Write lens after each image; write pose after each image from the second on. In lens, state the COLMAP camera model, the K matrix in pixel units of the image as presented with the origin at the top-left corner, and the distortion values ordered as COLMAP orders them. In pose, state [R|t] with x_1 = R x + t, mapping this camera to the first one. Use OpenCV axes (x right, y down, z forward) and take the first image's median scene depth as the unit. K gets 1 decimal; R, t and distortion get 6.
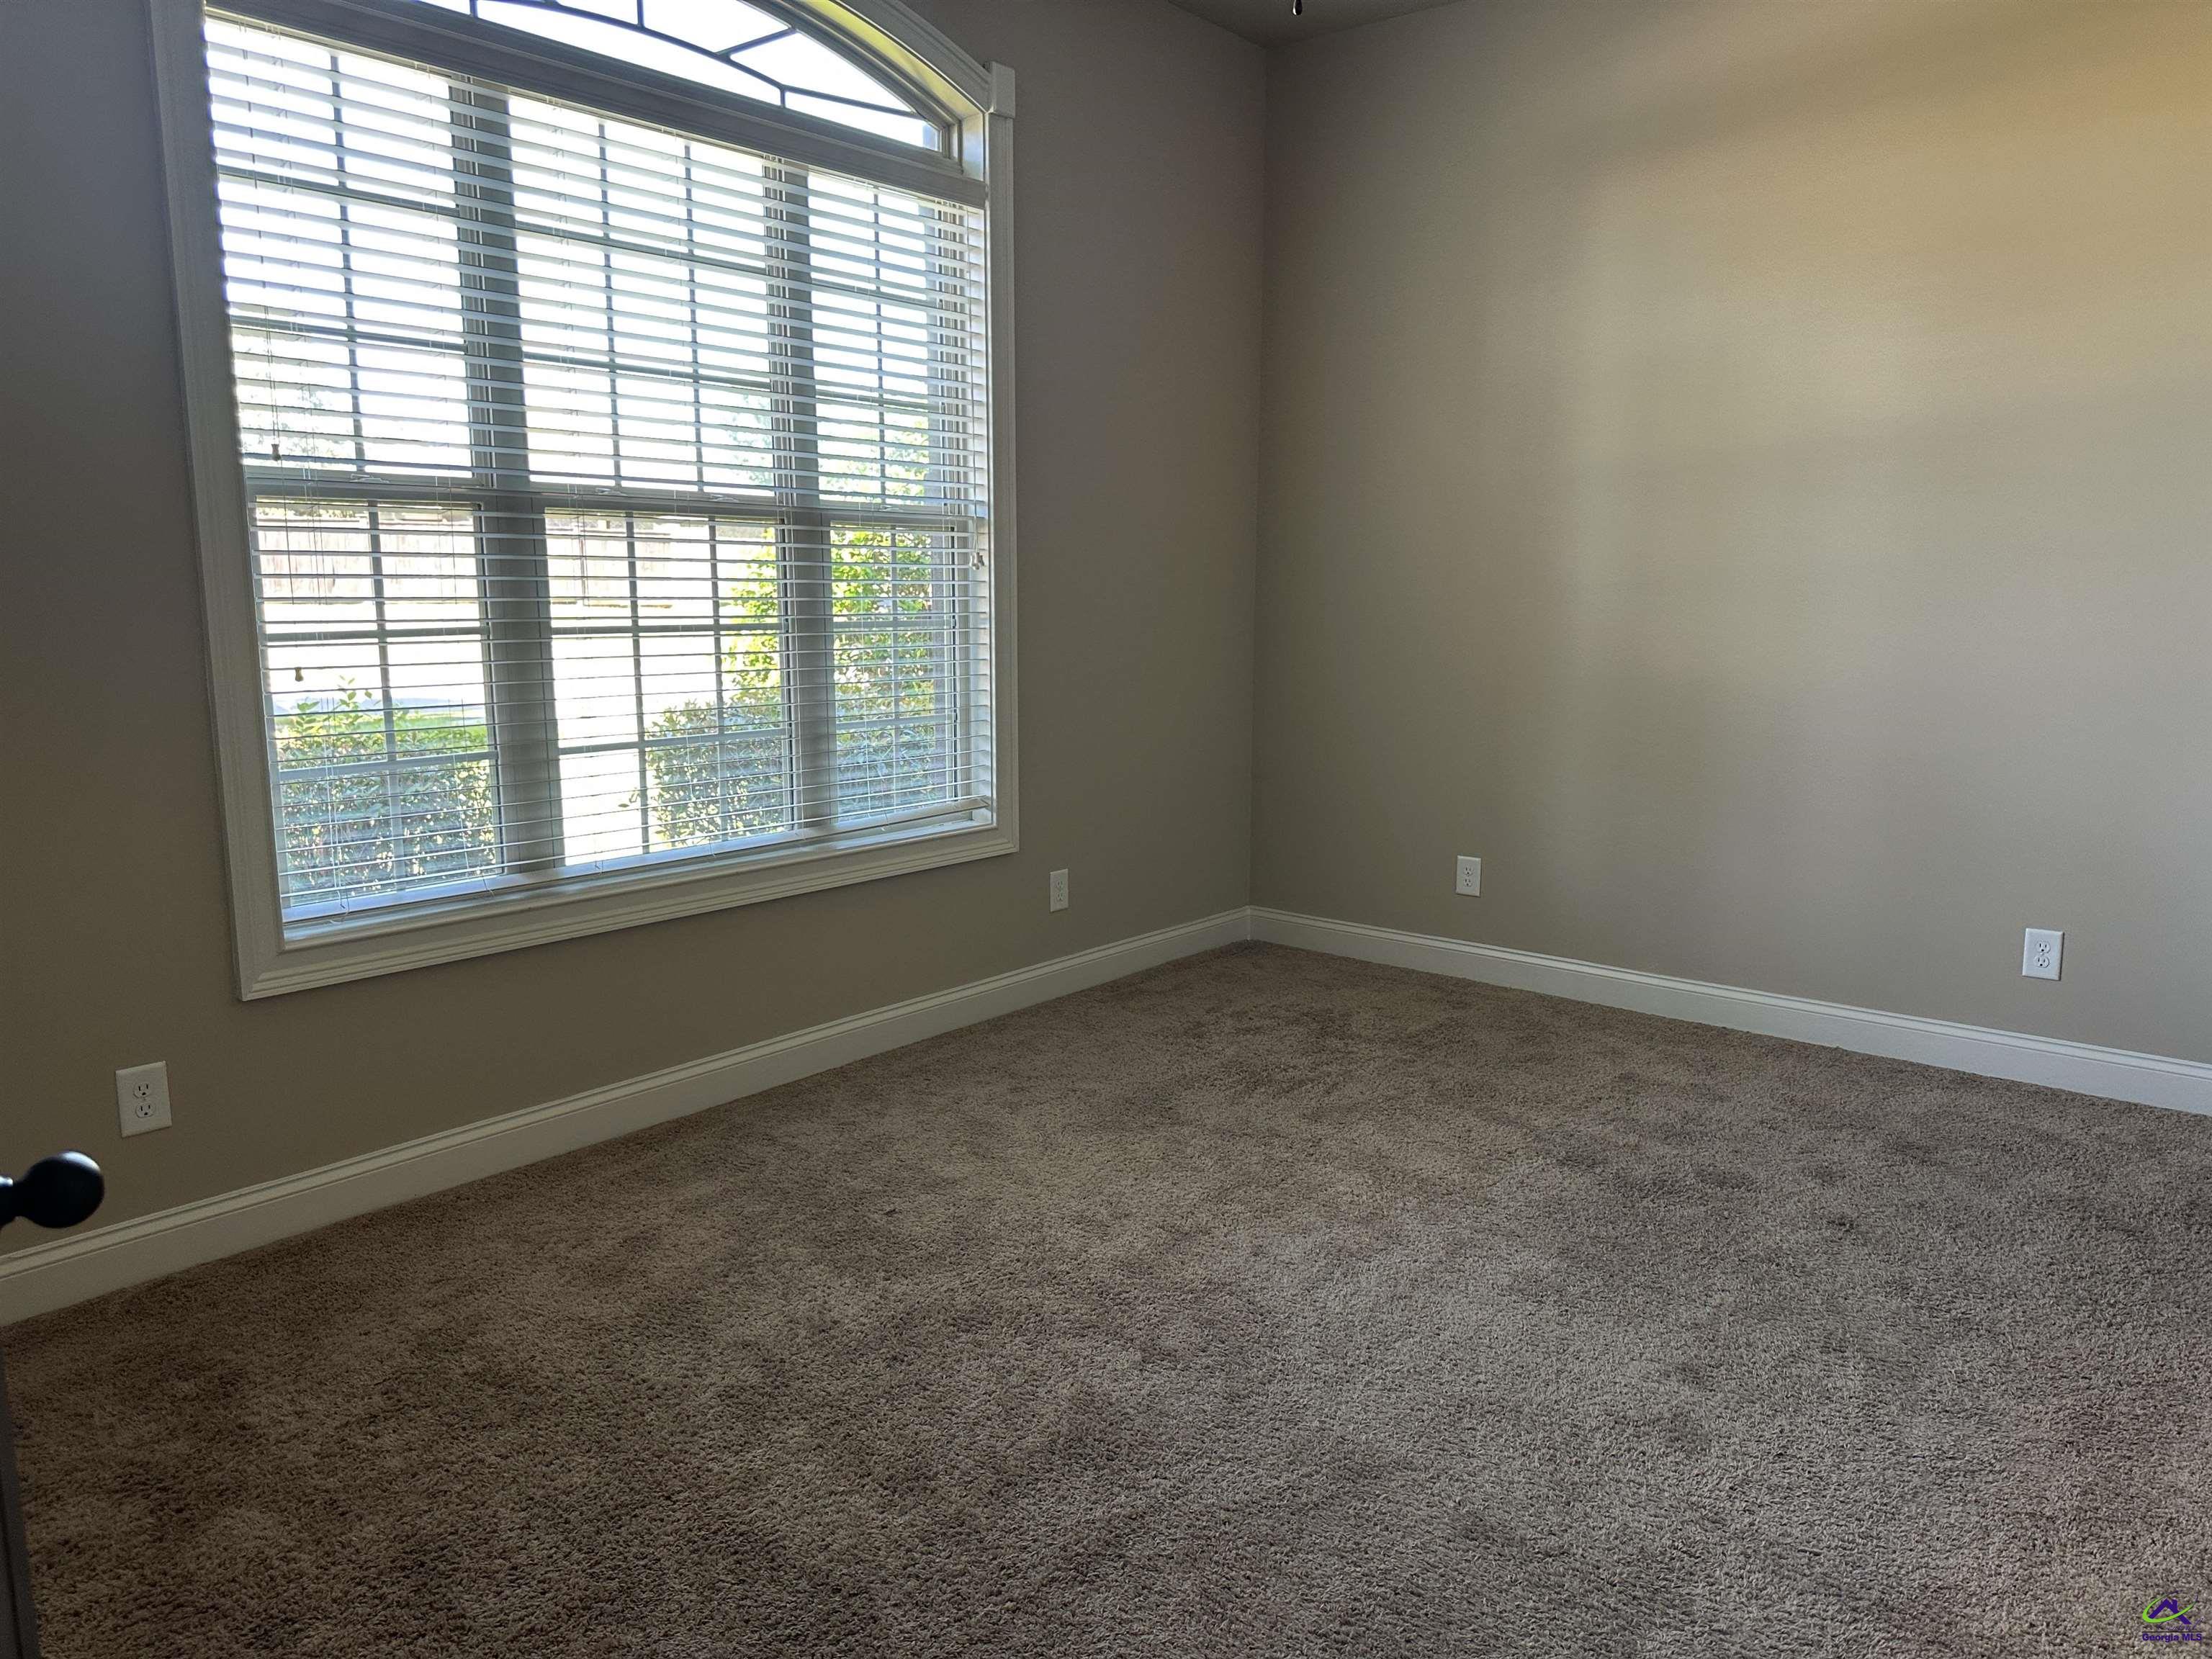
lens RADIAL K [[1551.8, 0, 1106.0], [0, 1551.8, 829.5], [0, 0, 1]] dist [0.167705, -0.232723]
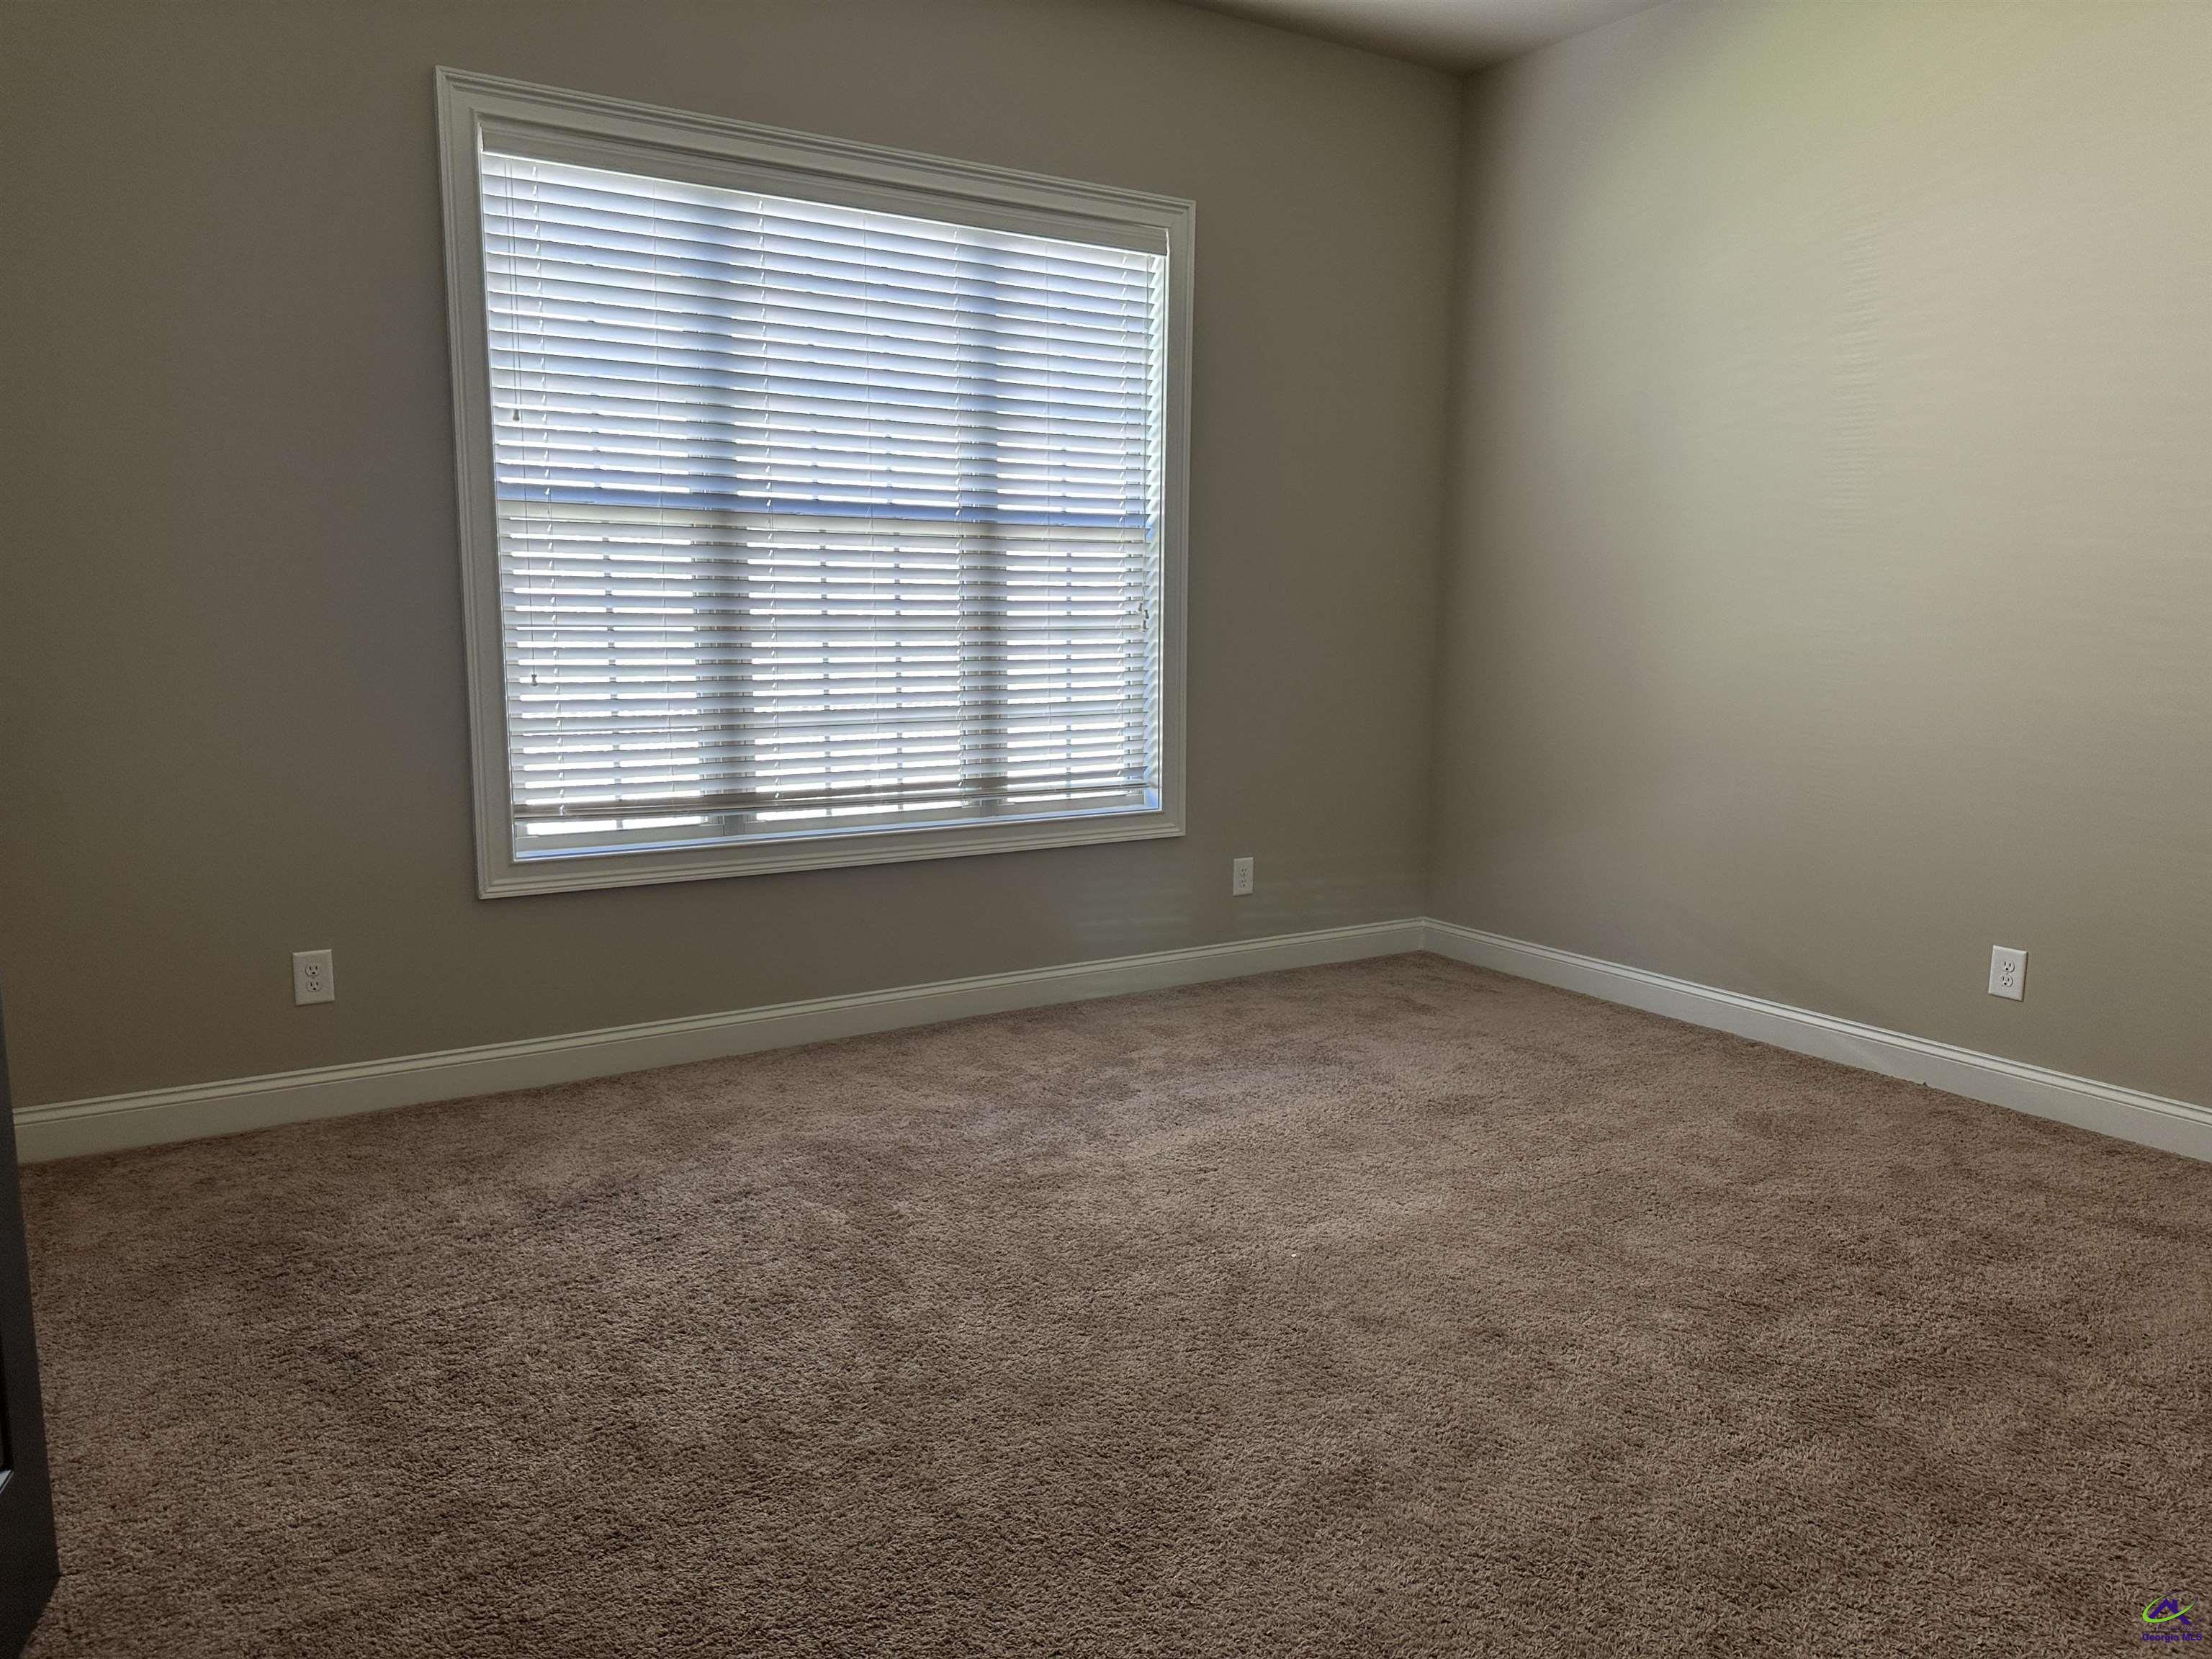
lens RADIAL K [[1551.8, 0, 1106.0], [0, 1551.8, 829.5], [0, 0, 1]] dist [0.167705, -0.232723]
pose [[0.960025, 0.059397, -0.273540, 0.231417], [-0.062127, 0.998067, -0.001321, 0.018937], [0.272933, 0.018262, 0.961860, -0.063959]]
